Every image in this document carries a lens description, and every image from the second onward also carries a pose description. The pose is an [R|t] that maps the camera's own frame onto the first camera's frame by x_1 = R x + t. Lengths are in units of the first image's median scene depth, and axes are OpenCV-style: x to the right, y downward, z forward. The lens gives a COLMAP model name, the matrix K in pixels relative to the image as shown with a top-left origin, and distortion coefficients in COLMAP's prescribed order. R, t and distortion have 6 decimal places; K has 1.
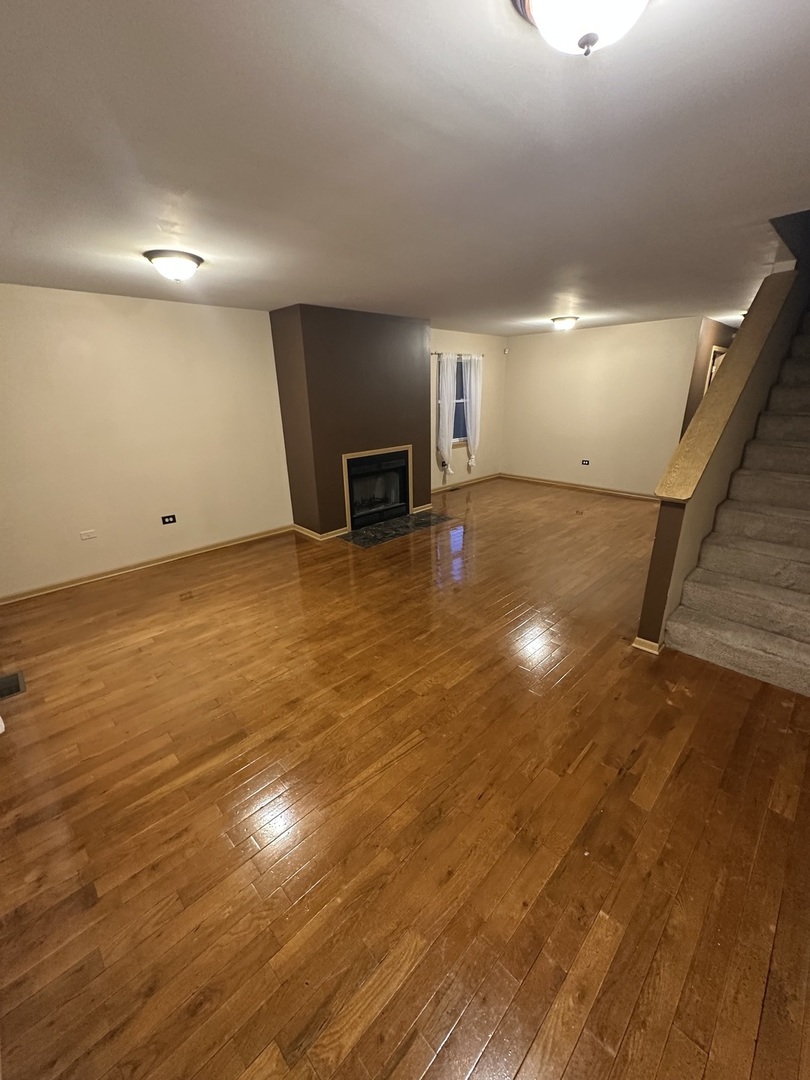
lens RADIAL K [[425.9, 0, 405.0], [0, 425.9, 540.0], [0, 0, 1]] dist [0.017629, 0.000017]
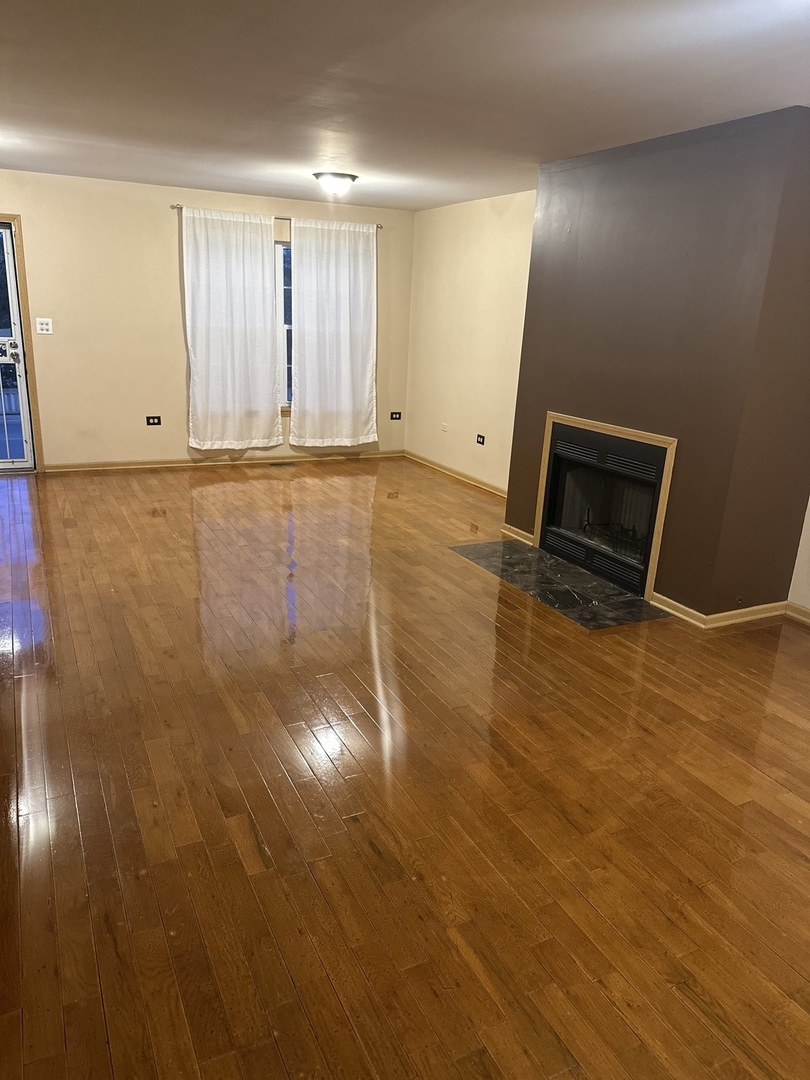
lens RADIAL K [[752.6, 0, 405.0], [0, 752.6, 540.0], [0, 0, 1]] dist [0.003776, 0.000477]
pose [[-0.300450, 0.287090, -0.909566, 0.884983], [-0.352531, 0.852672, 0.385581, -0.374839], [0.886257, 0.436497, -0.154977, 1.059226]]
